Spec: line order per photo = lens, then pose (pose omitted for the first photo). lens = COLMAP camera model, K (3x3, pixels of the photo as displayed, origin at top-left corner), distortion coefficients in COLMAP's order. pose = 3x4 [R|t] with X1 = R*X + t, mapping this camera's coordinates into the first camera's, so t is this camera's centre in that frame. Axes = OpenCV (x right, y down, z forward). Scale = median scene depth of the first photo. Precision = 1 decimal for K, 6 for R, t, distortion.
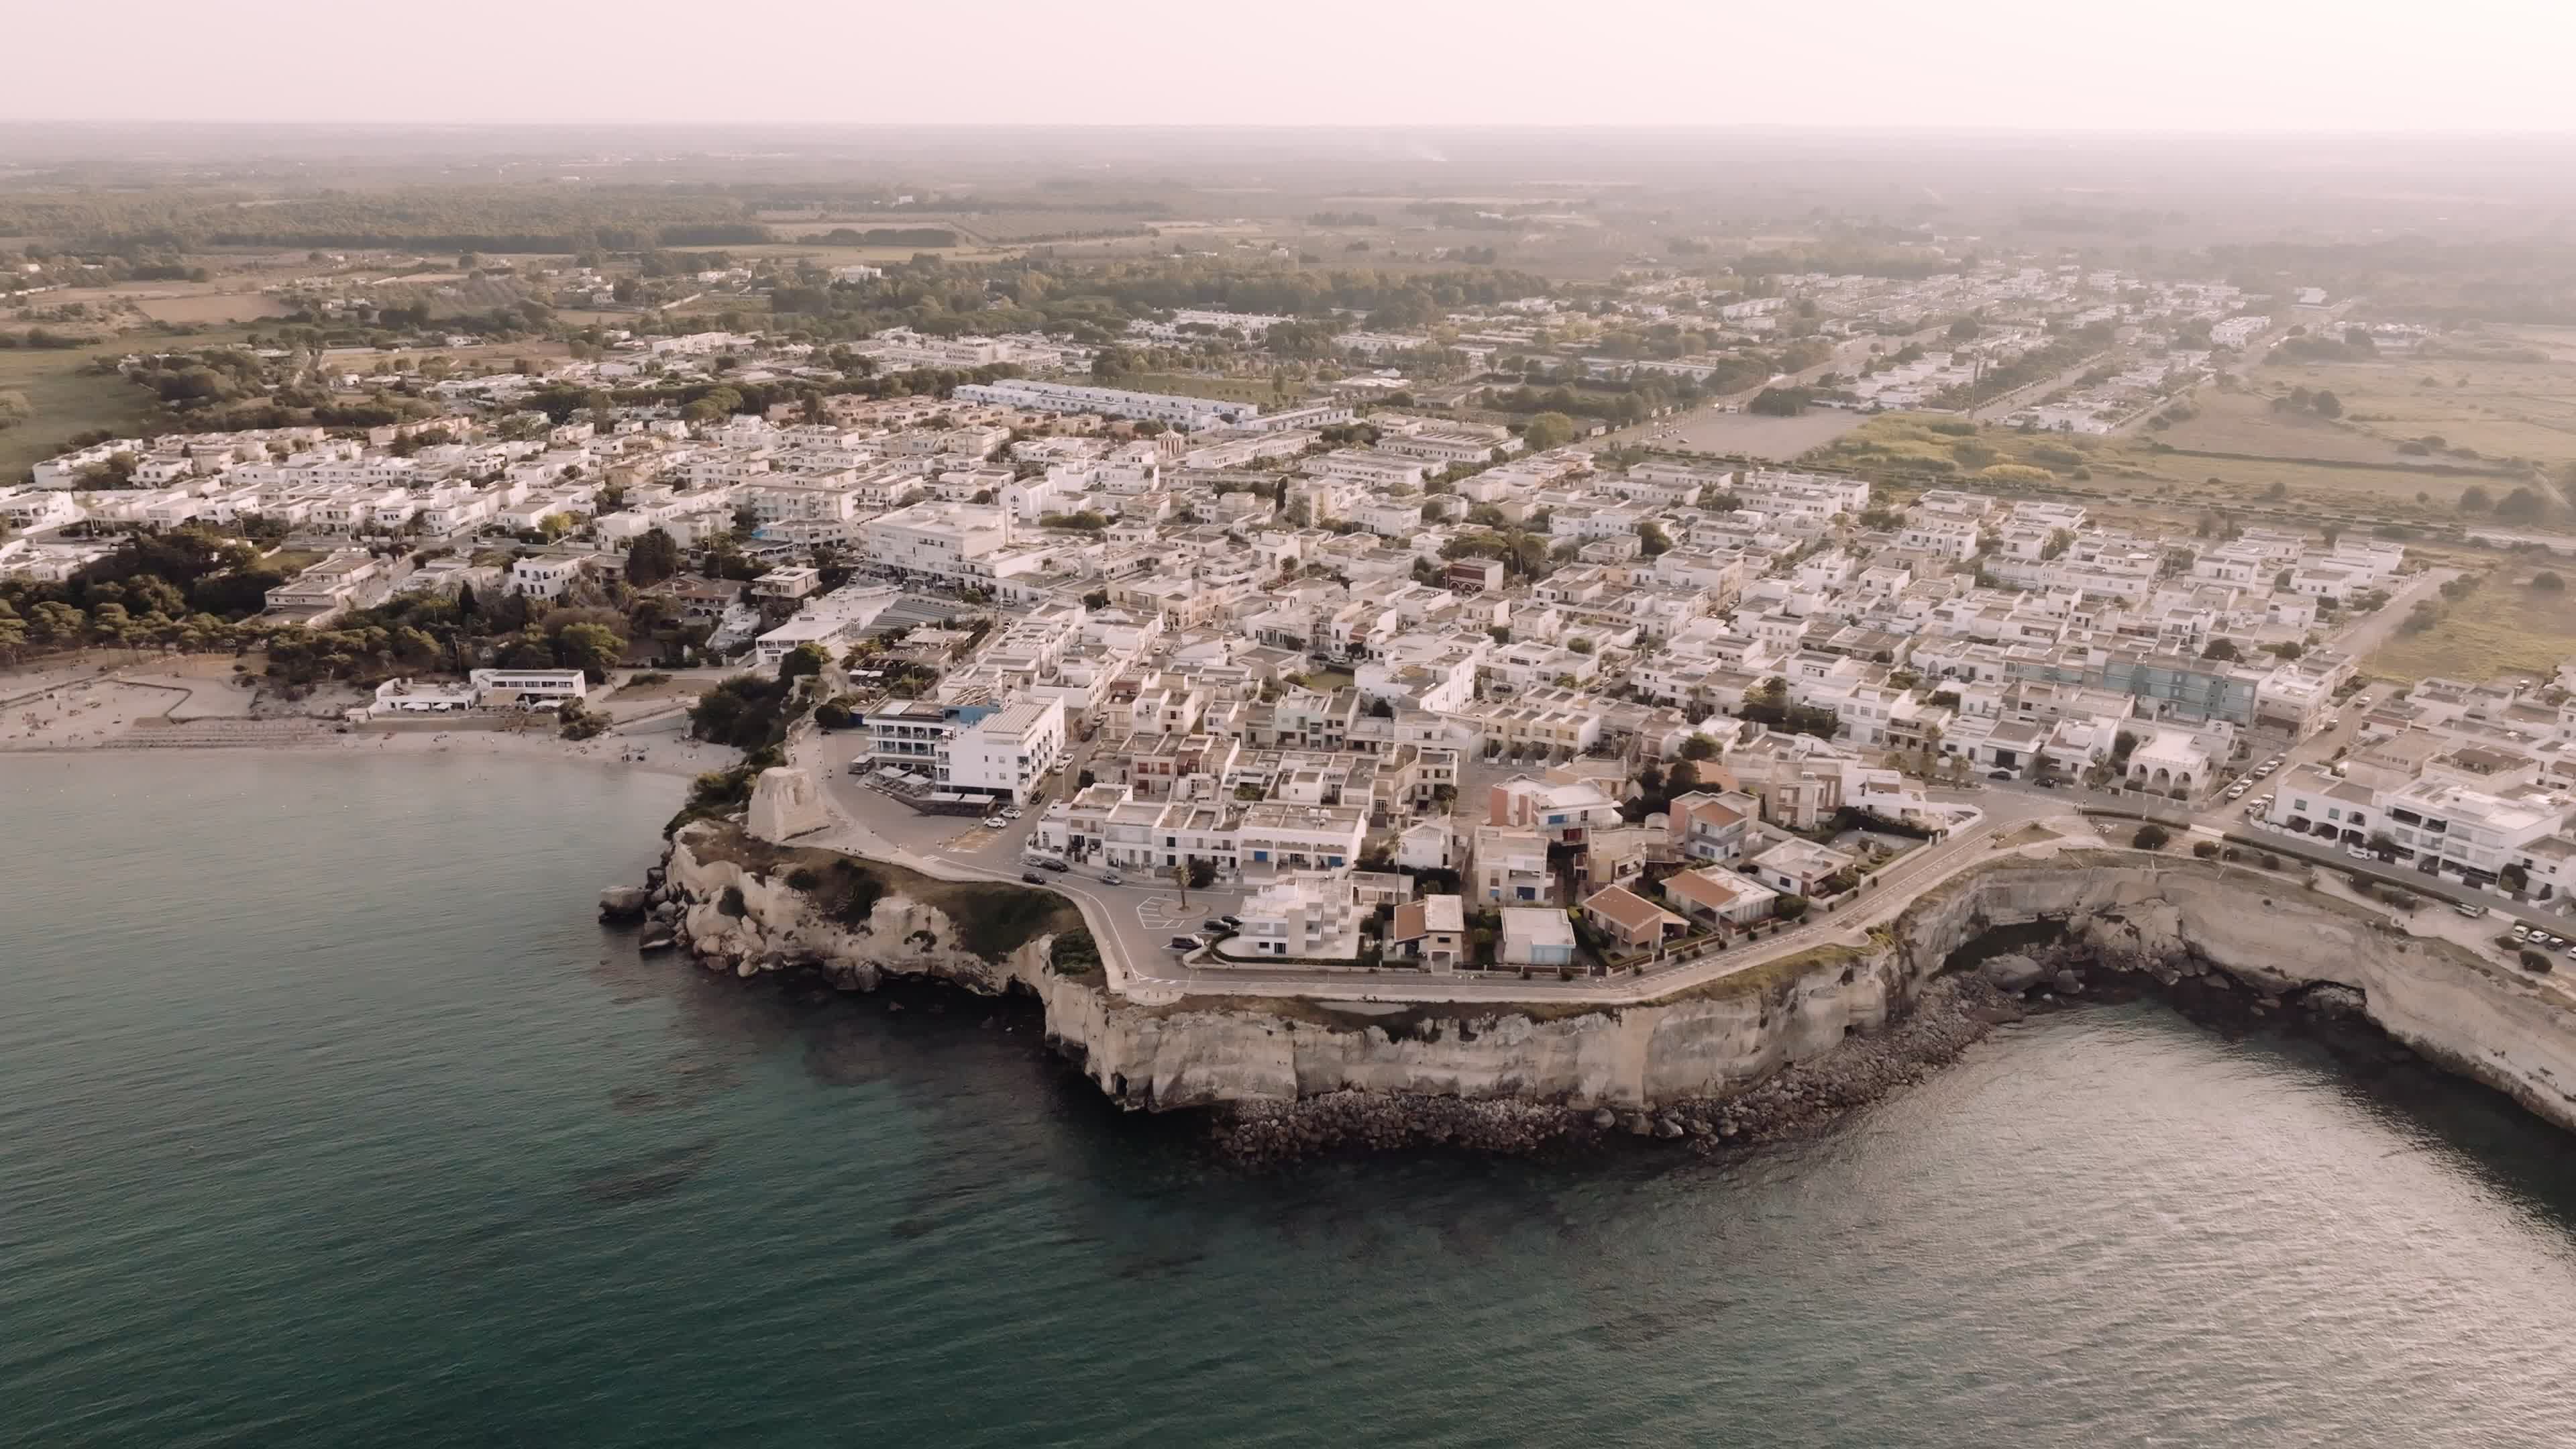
lens RADIAL K [[1804.3, 0, 1285.1], [0, 1804.3, 725.7], [0, 0, 1]] dist [0.003065, 0.008548]
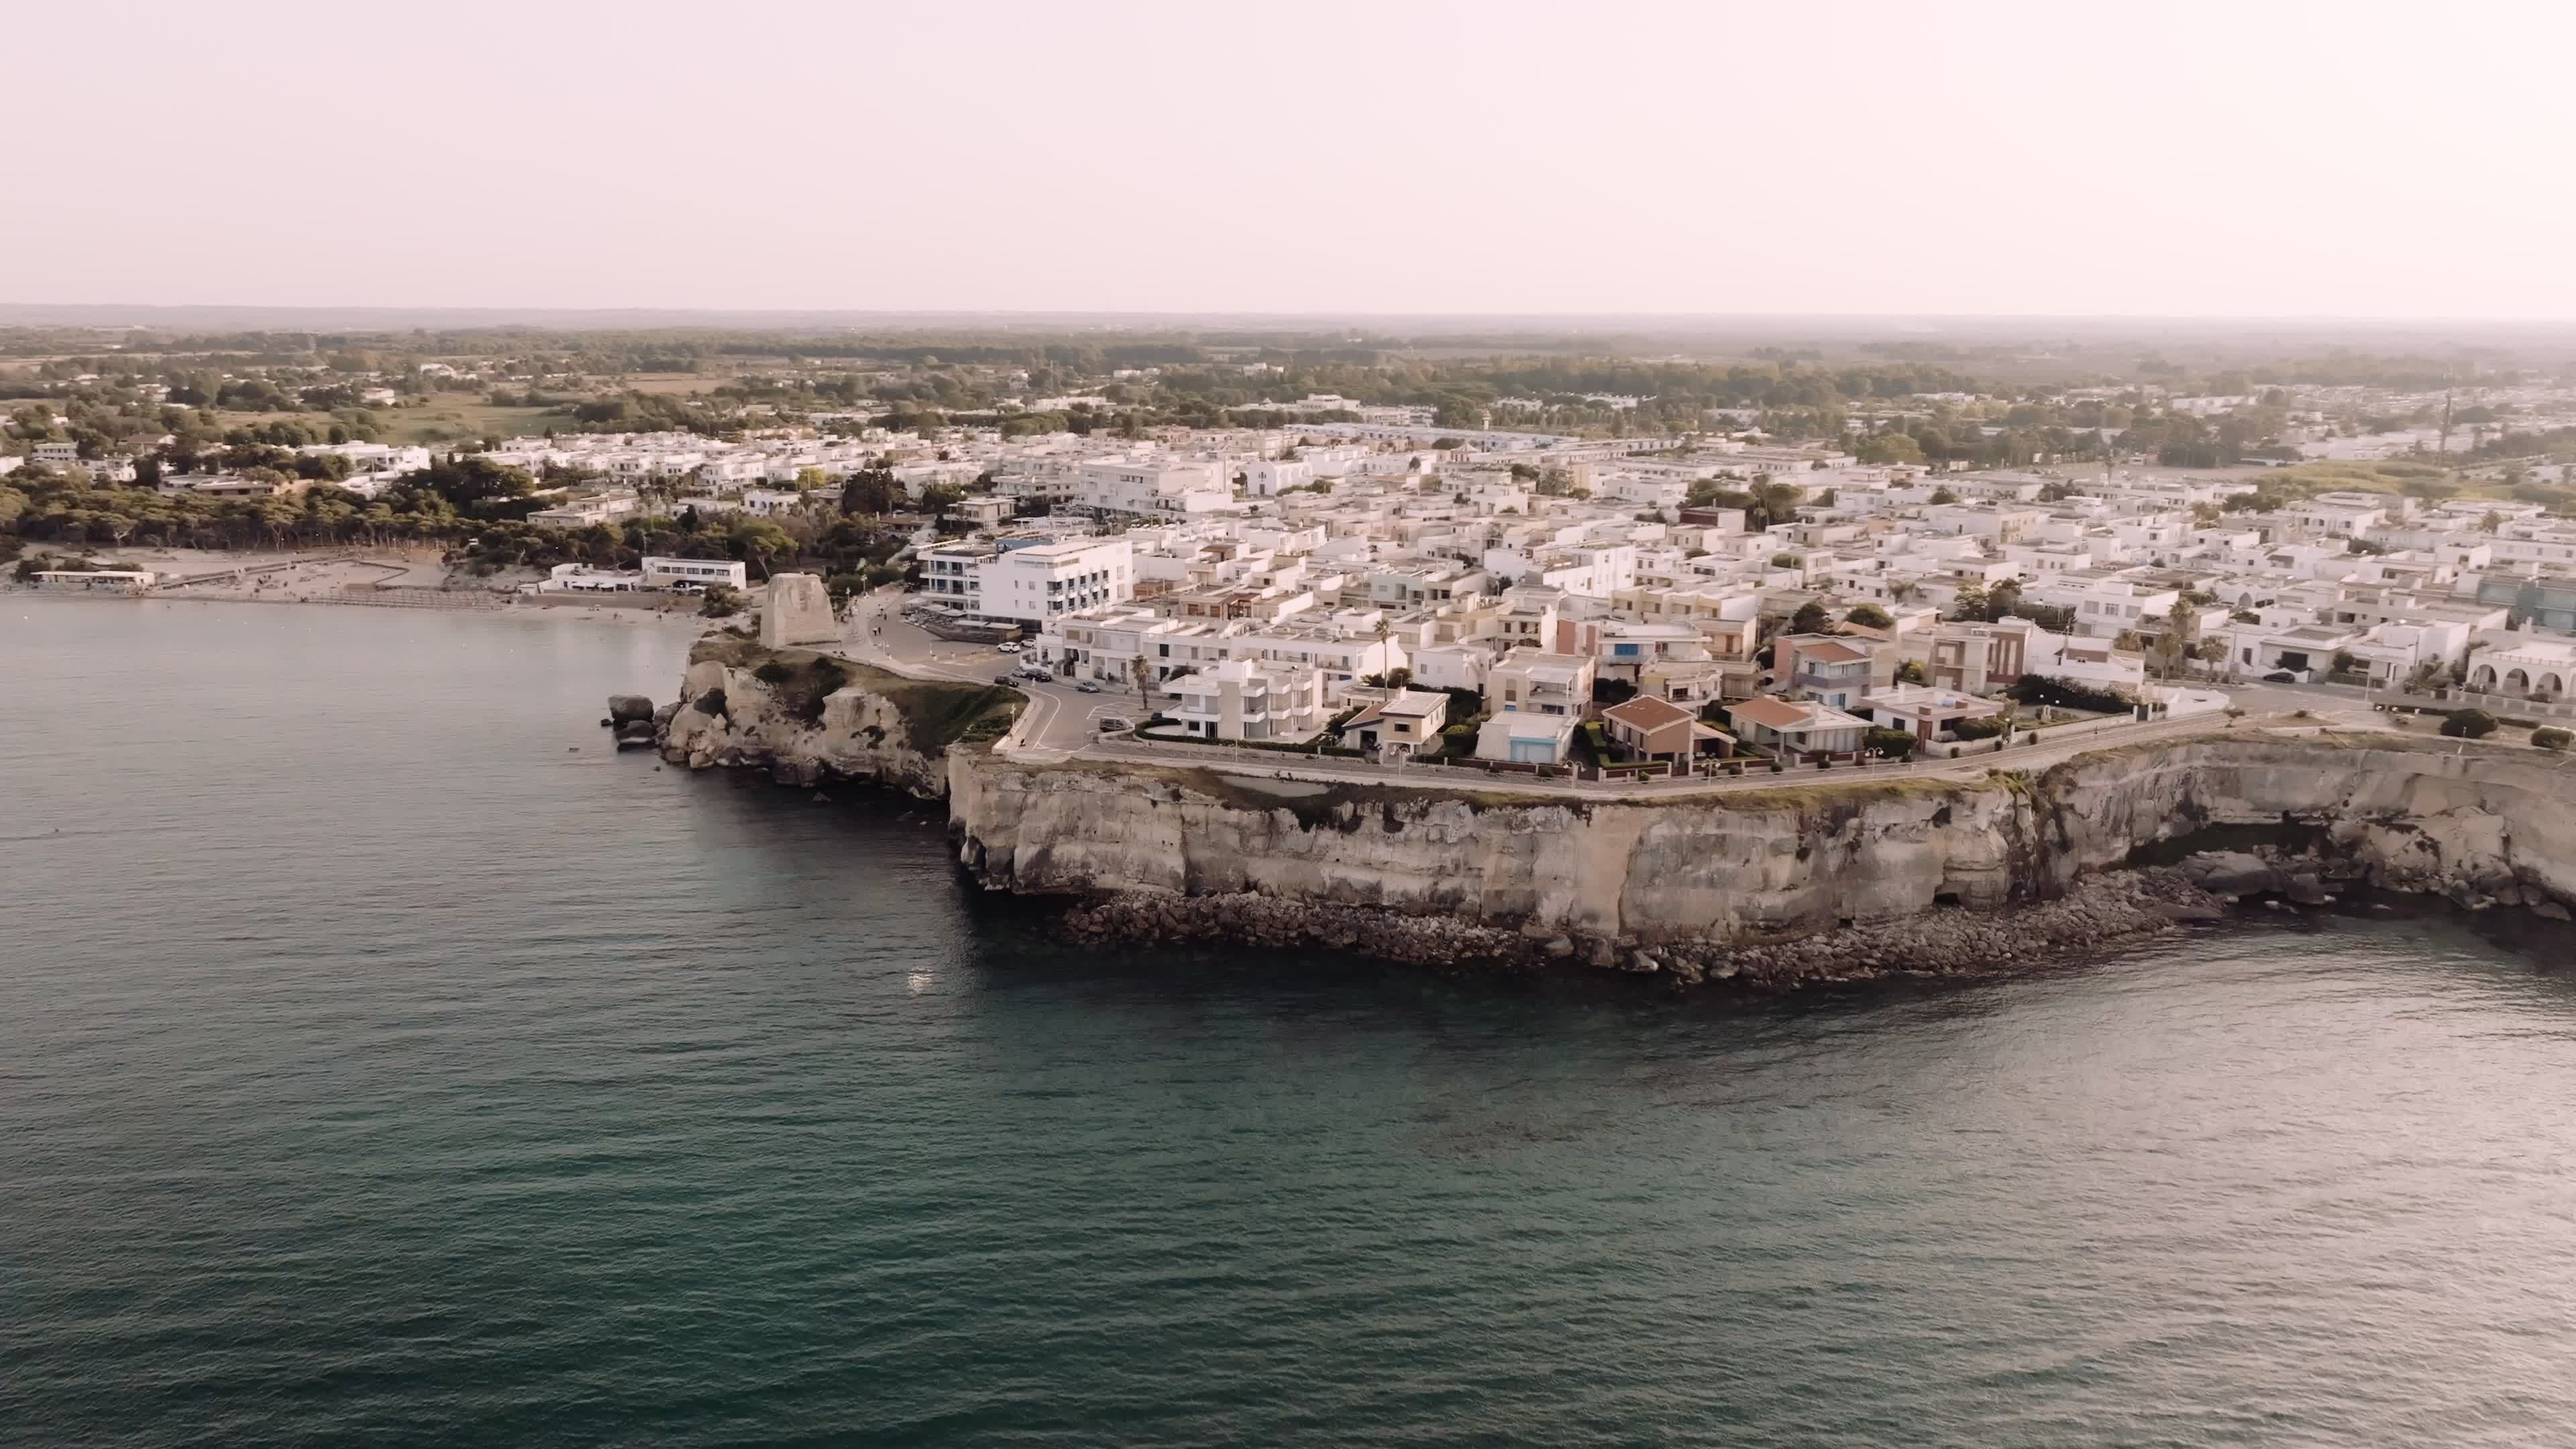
lens RADIAL K [[1804.3, 0, 1288.1], [0, 1804.3, 734.0], [0, 0, 1]] dist [0.003065, 0.008548]
pose [[0.965822, 0.060637, -0.252015, 0.204067], [-0.084353, 0.992857, -0.084382, 0.164039], [0.245098, 0.102756, 0.964037, 0.186576]]
